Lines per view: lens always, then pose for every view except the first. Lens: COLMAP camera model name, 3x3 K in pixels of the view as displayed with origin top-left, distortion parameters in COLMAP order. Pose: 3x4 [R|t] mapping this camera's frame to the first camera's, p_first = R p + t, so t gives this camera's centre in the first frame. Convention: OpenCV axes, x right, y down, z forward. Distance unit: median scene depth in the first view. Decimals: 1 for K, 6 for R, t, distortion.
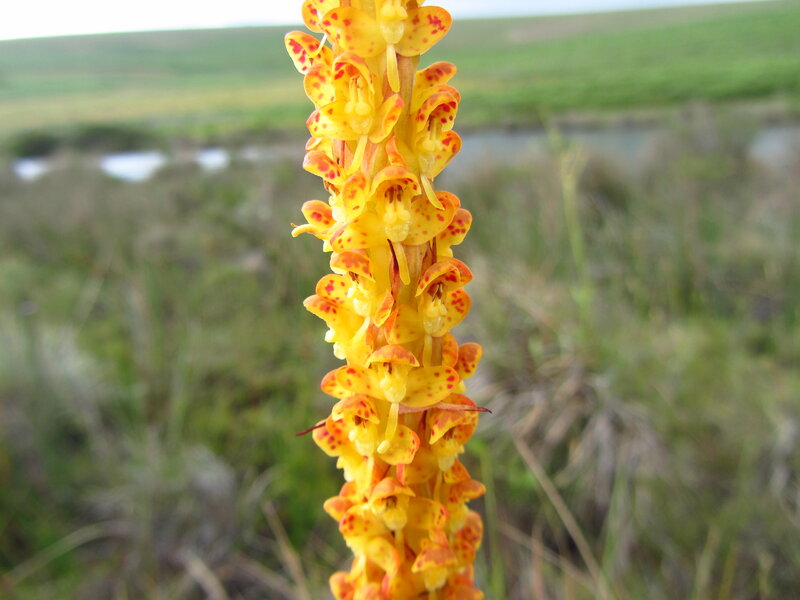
lens RADIAL K [[663.4, 0, 399.5], [0, 663.4, 304.2], [0, 0, 1]] dist [-0.014095, -0.001286]
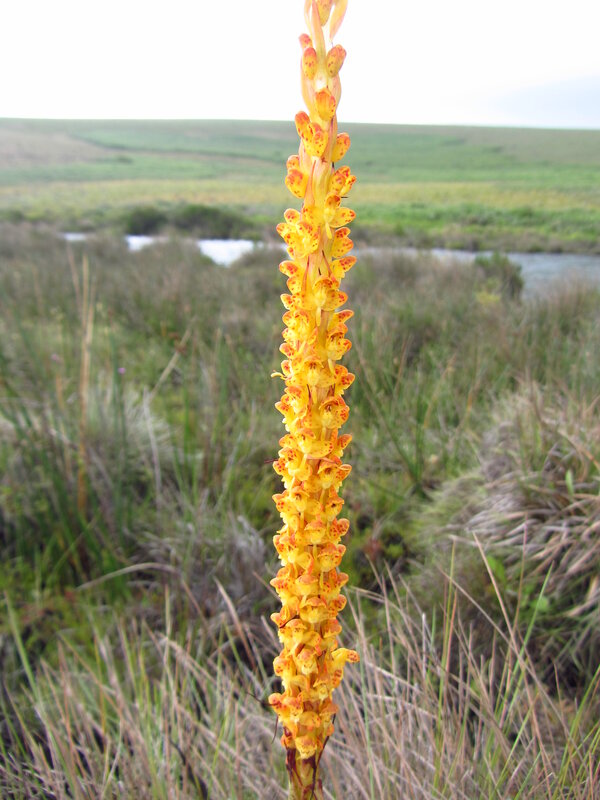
lens RADIAL K [[666.1, 0, 309.6], [0, 666.1, 407.0], [0, 0, 1]] dist [-0.028732, -0.004197]
pose [[0.963159, 0.153440, -0.220866, 0.452494], [-0.153044, 0.988036, 0.019010, -0.052146], [0.221140, 0.015493, 0.975119, -1.150920]]
